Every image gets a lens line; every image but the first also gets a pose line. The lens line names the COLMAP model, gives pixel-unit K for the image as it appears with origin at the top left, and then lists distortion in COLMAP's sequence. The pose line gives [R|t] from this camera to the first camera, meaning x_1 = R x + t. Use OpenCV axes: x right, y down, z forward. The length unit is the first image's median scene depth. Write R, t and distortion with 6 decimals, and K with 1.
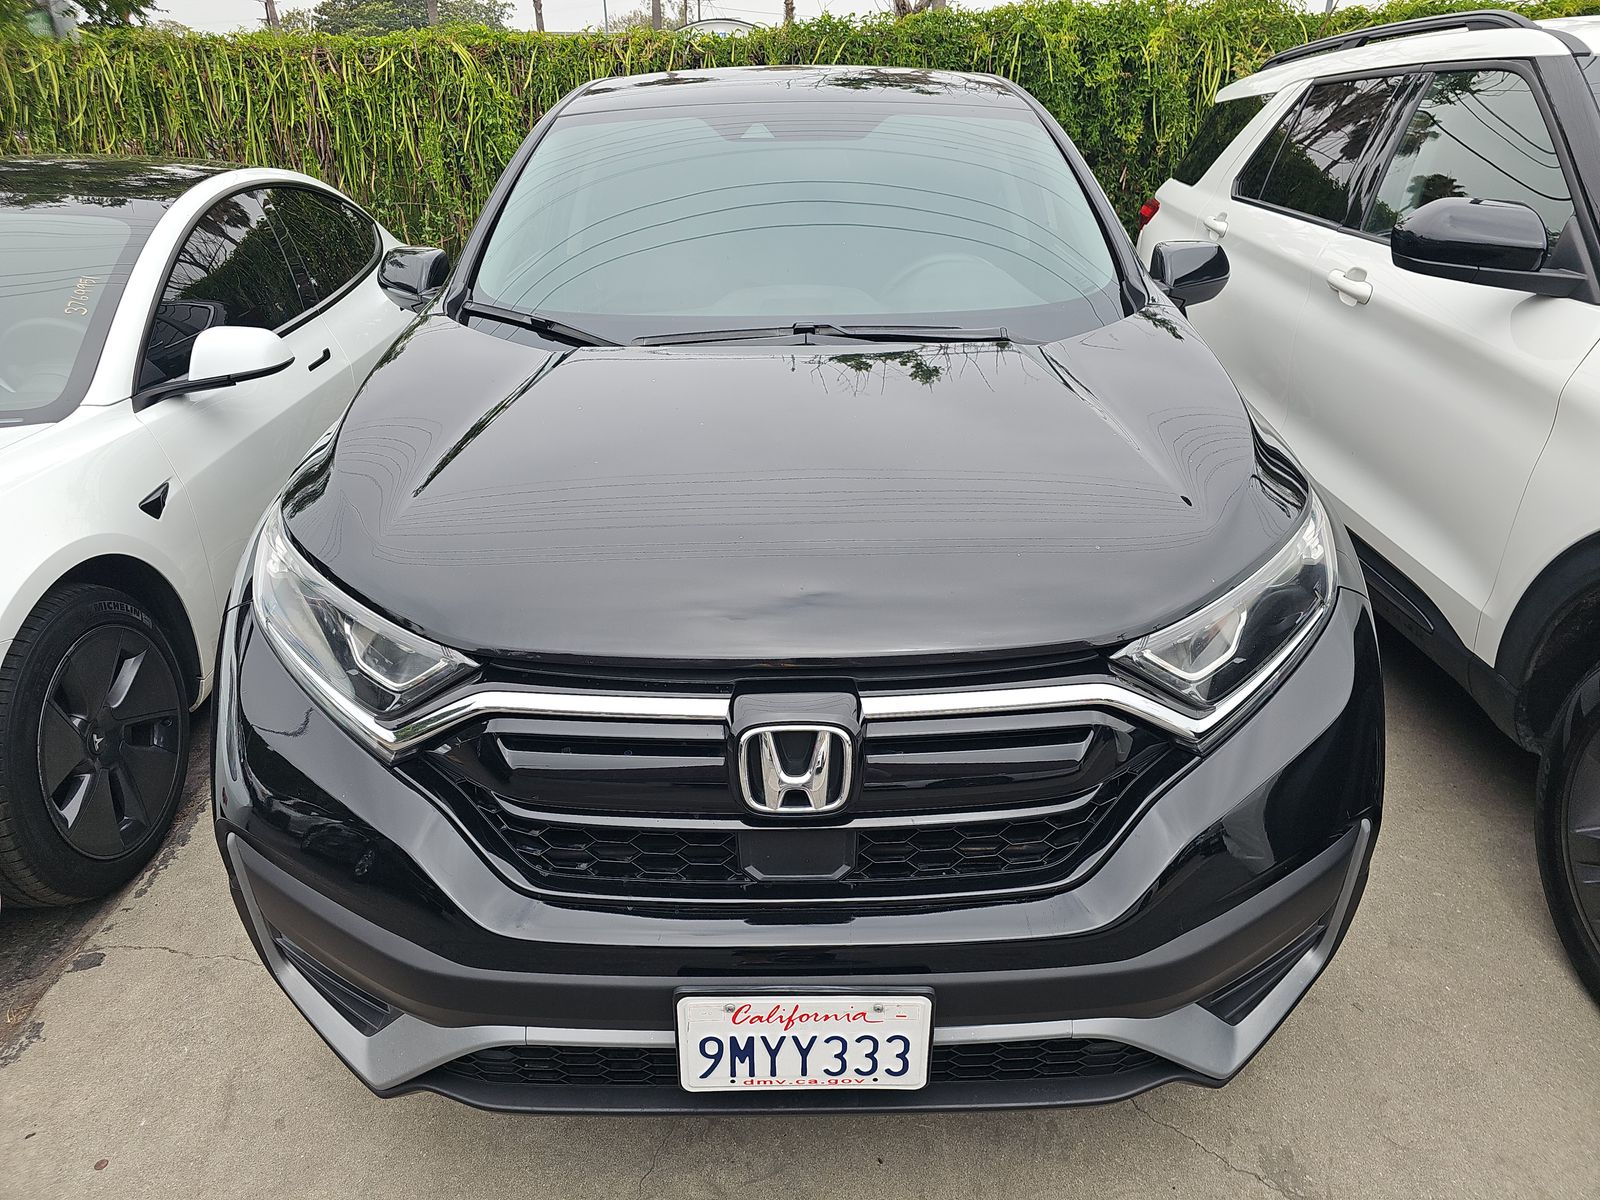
lens RADIAL K [[1117.5, 0, 800.0], [0, 1117.5, 600.0], [0, 0, 1]] dist [0.069415, -0.065714]
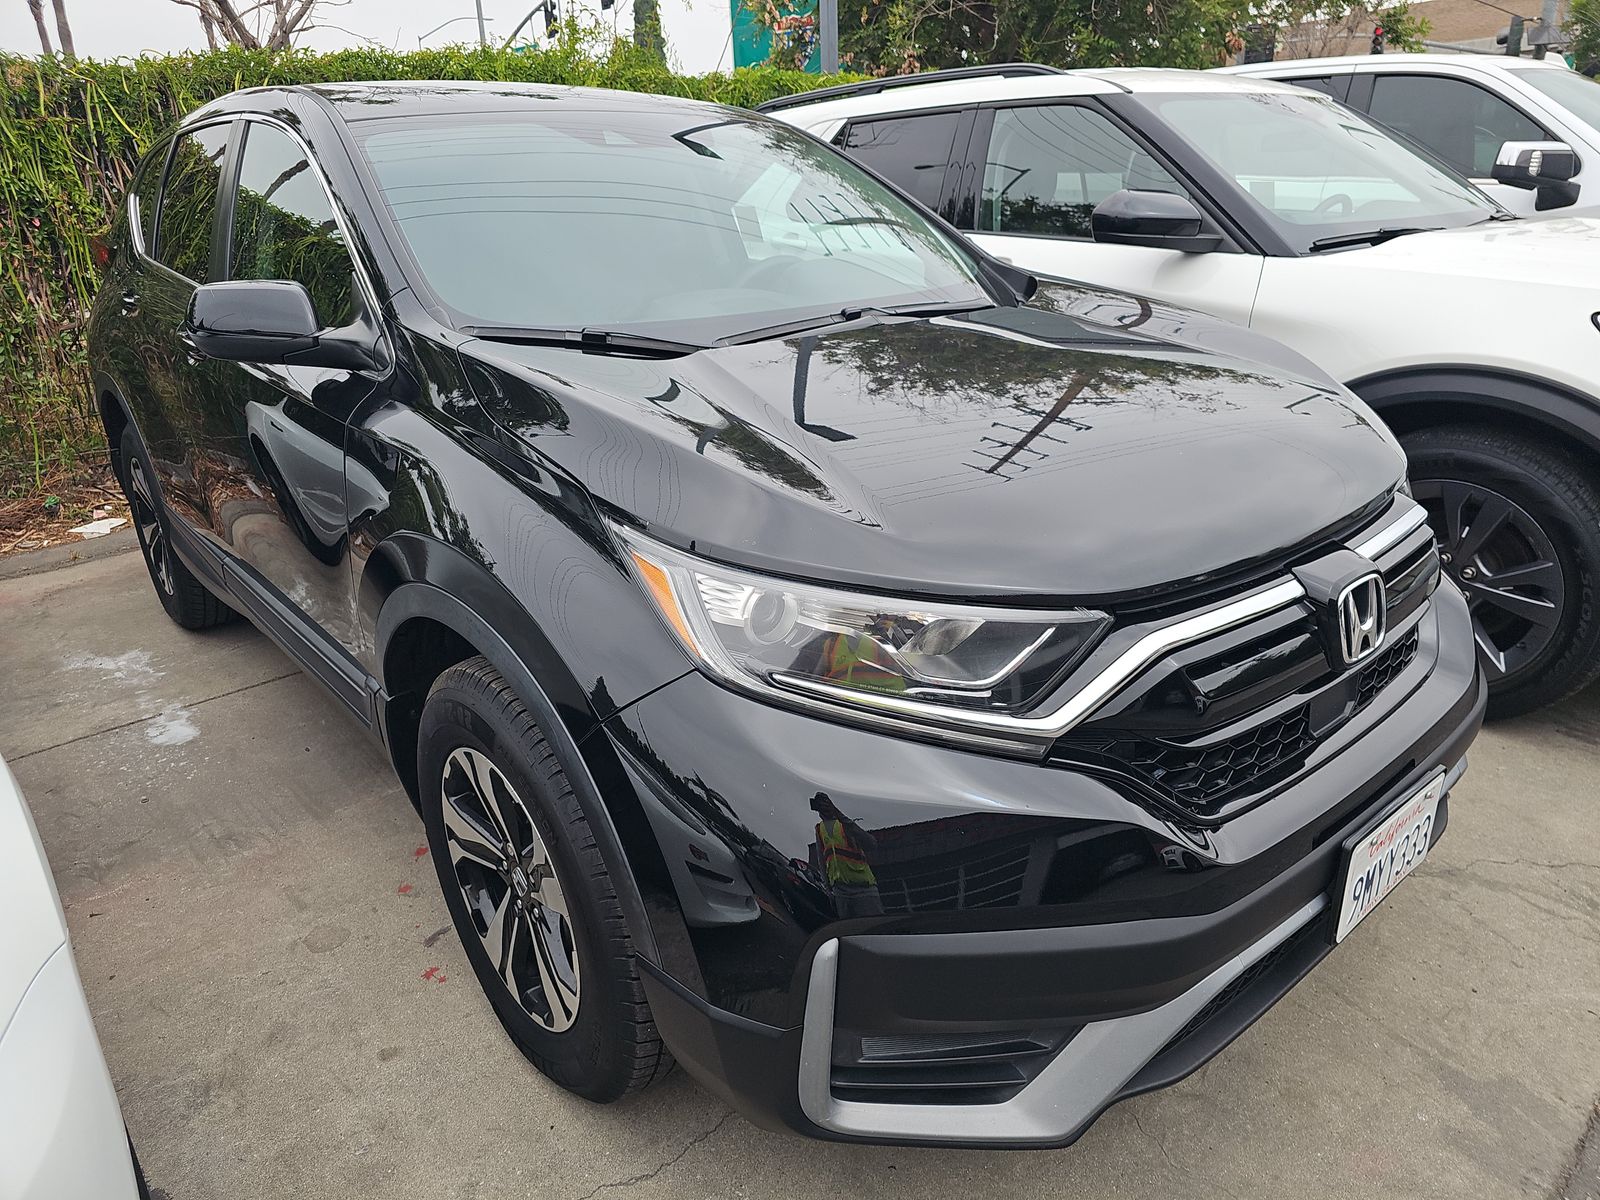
lens RADIAL K [[1117.5, 0, 800.0], [0, 1117.5, 600.0], [0, 0, 1]] dist [0.069415, -0.065714]
pose [[0.724302, -0.242841, 0.645302, -0.740445], [0.282454, 0.958290, 0.043592, -0.050914], [-0.628973, 0.150695, 0.762682, 0.292276]]
